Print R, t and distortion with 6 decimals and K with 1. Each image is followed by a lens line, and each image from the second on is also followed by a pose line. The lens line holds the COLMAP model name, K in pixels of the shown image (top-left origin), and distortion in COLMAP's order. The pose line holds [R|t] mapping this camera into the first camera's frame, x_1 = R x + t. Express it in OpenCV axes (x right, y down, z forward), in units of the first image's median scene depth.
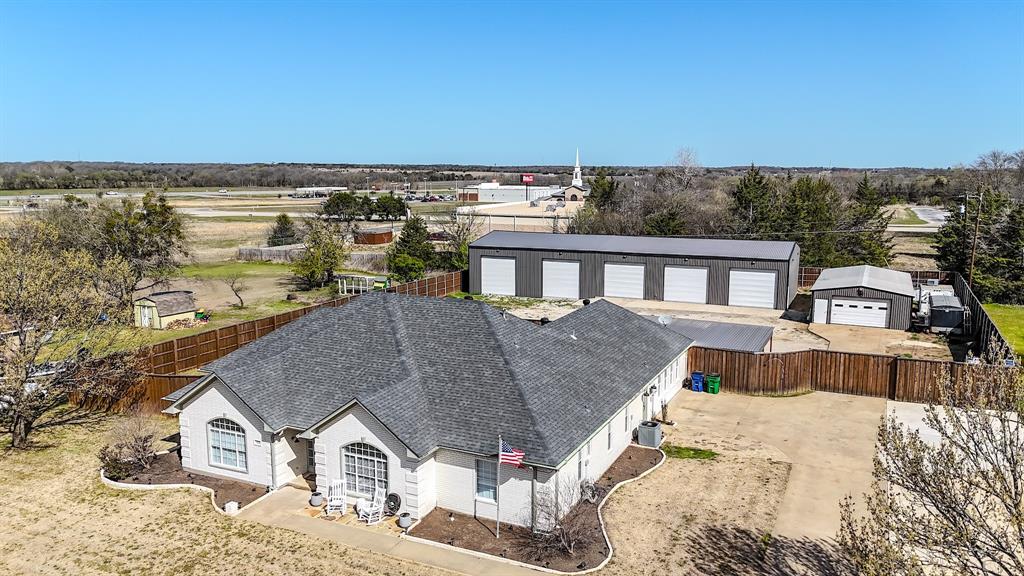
lens RADIAL K [[749.6, 0, 512.0], [0, 749.6, 288.0], [0, 0, 1]] dist [0.078316, -0.083403]
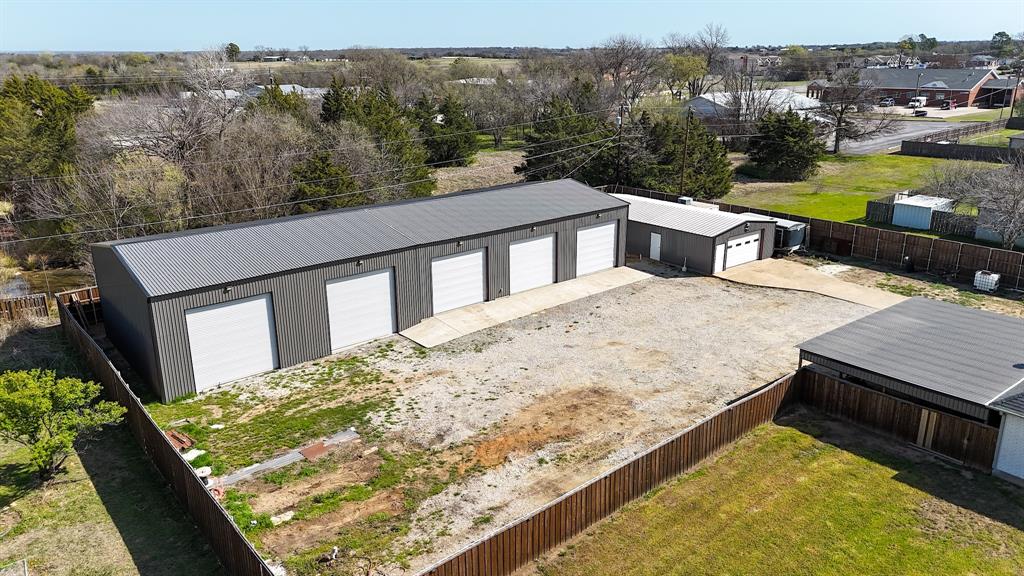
lens RADIAL K [[749.6, 0, 512.0], [0, 749.6, 288.0], [0, 0, 1]] dist [0.078316, -0.083403]
pose [[0.416640, -0.274352, 0.866685, -0.658621], [0.144984, 0.961224, 0.234581, -0.256261], [-0.897436, 0.027919, 0.440261, 1.248017]]
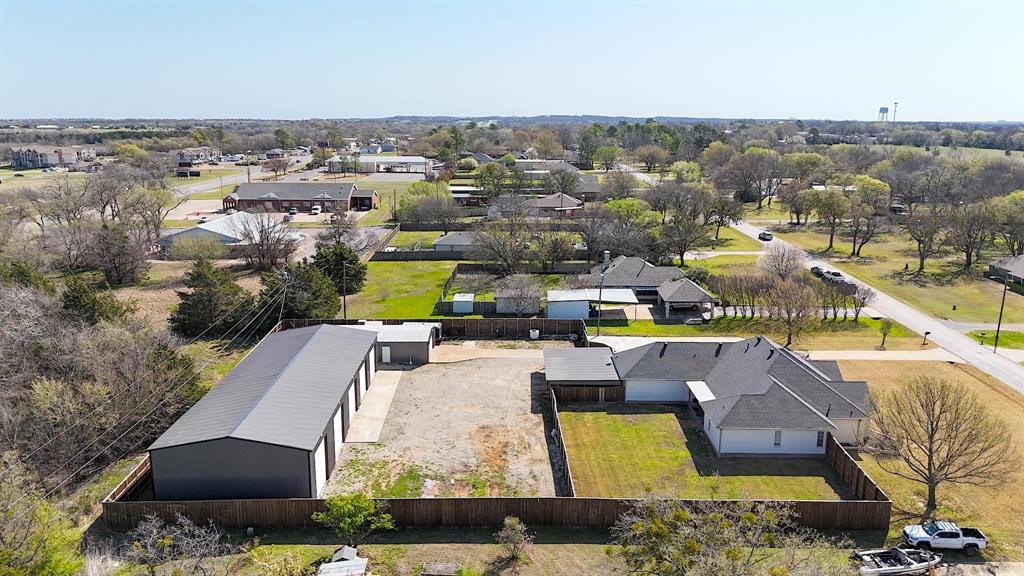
lens RADIAL K [[749.6, 0, 512.0], [0, 749.6, 288.0], [0, 0, 1]] dist [0.078316, -0.083403]
pose [[-0.445593, -0.192647, 0.874262, -1.434857], [0.138231, 0.950054, 0.279802, -0.734186], [-0.884499, 0.245528, -0.396708, 2.121821]]
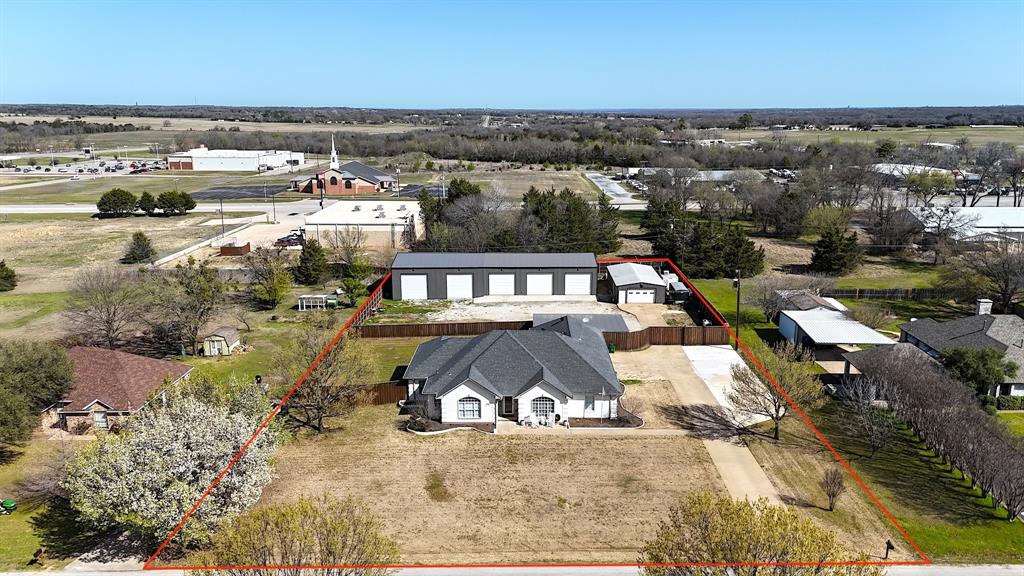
lens RADIAL K [[751.7, 0, 508.8], [0, 751.7, 274.2], [0, 0, 1]] dist [0.079174, -0.087675]
pose [[0.910286, -0.092250, 0.403572, -0.863632], [0.067940, 0.994928, 0.074181, -0.267825], [-0.408368, -0.040107, 0.911936, -0.831543]]
